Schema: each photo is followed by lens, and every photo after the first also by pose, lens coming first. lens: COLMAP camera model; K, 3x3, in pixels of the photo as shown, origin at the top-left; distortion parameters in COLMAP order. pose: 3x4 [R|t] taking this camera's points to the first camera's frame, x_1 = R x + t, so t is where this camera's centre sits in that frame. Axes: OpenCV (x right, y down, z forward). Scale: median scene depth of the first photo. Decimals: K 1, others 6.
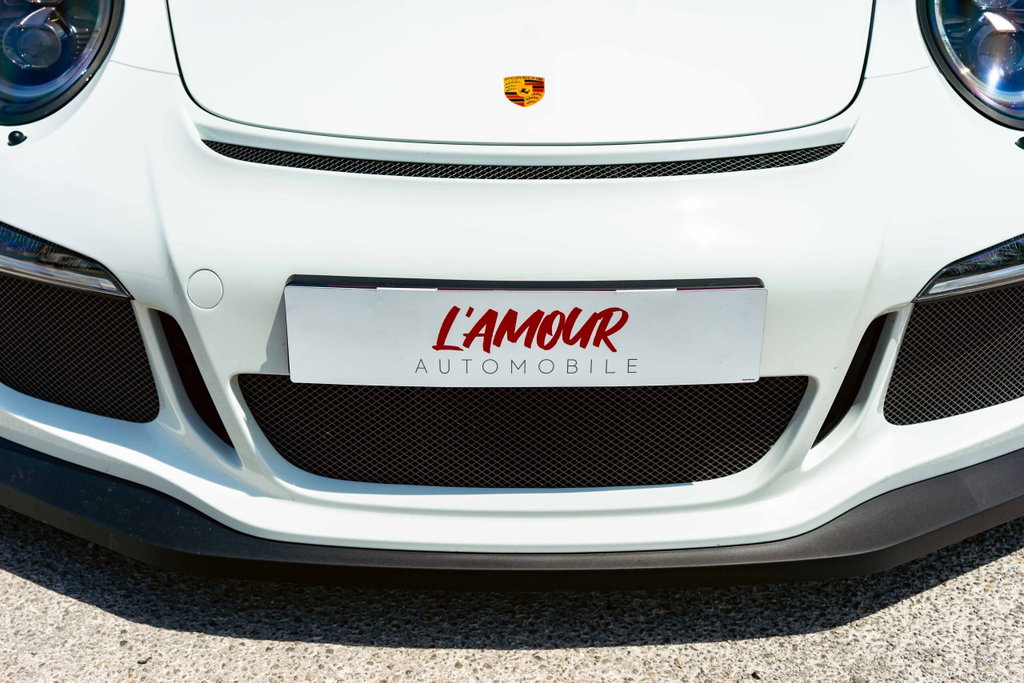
lens RADIAL K [[1104.2, 0, 506.8], [0, 1104.2, 333.5], [0, 0, 1]] dist [0.014087, 0.000000]
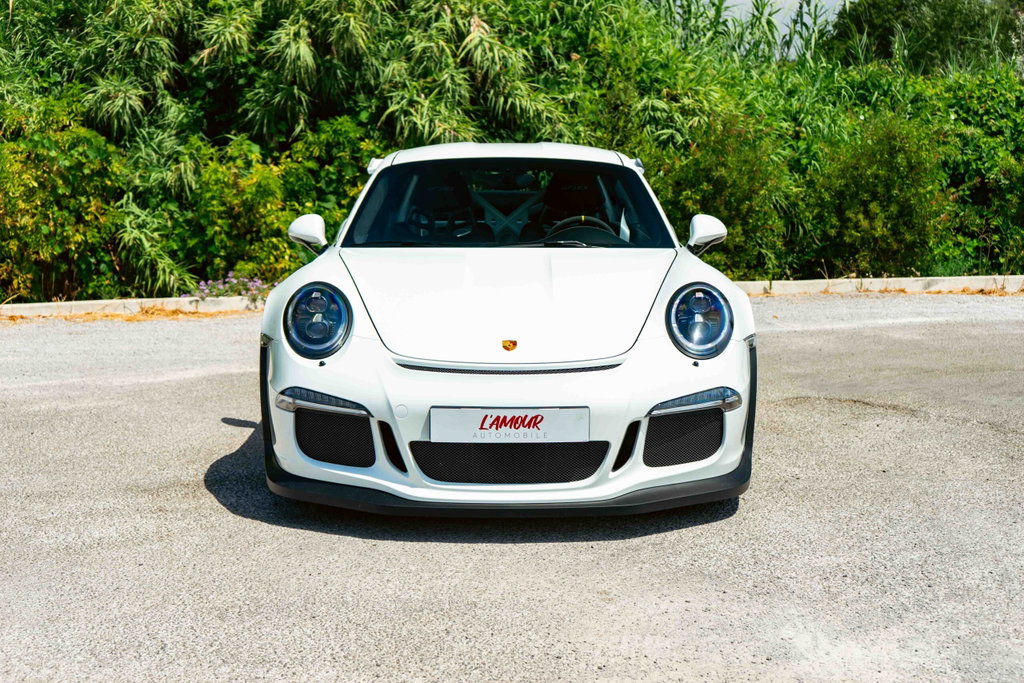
lens RADIAL K [[1363.8, 0, 511.0], [0, 1363.8, 362.4], [0, 0, 1]] dist [0.006909, 0.000000]
pose [[0.999979, -0.004988, 0.004183, 0.005421], [0.005729, 0.979437, -0.201670, 0.535127], [-0.003091, 0.201689, 0.979445, -2.446224]]
